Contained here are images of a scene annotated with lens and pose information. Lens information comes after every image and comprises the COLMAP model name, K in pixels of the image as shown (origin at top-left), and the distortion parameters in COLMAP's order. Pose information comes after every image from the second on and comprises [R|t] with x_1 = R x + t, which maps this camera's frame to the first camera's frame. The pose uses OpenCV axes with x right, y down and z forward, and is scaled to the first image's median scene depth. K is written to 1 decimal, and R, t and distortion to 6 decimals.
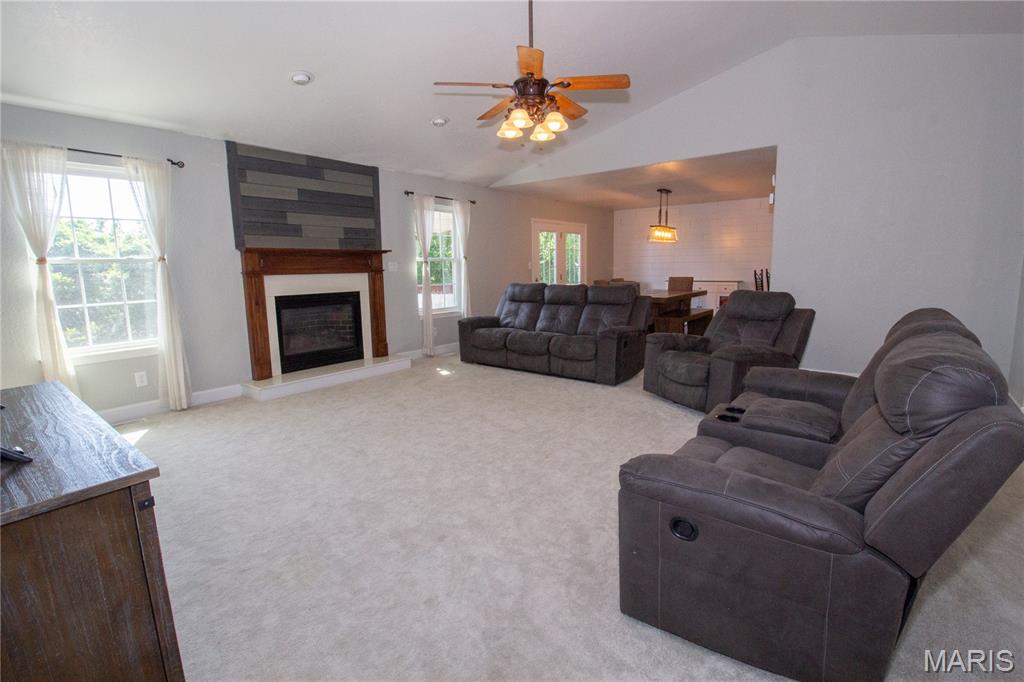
lens RADIAL K [[477.4, 0, 516.6], [0, 477.4, 333.9], [0, 0, 1]] dist [-0.003278, -0.000839]
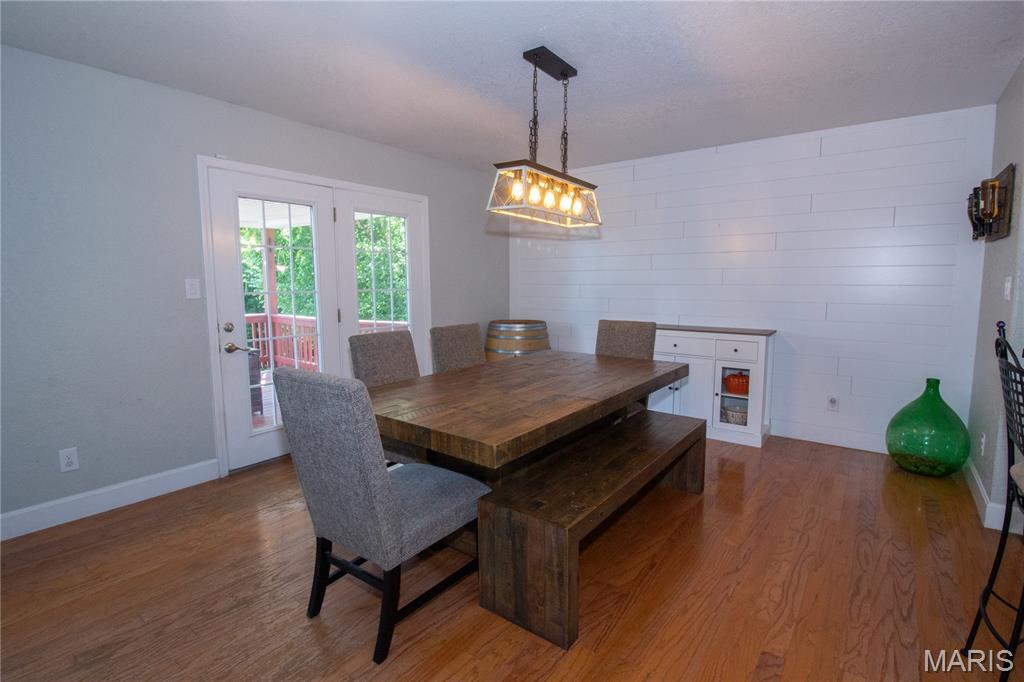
lens RADIAL K [[477.4, 0, 516.6], [0, 477.4, 333.9], [0, 0, 1]] dist [-0.003278, -0.000839]
pose [[0.998144, 0.000777, 0.060895, 0.156397], [0.000310, 0.999841, -0.017843, -0.069735], [-0.060899, 0.017829, 0.997985, 0.414902]]
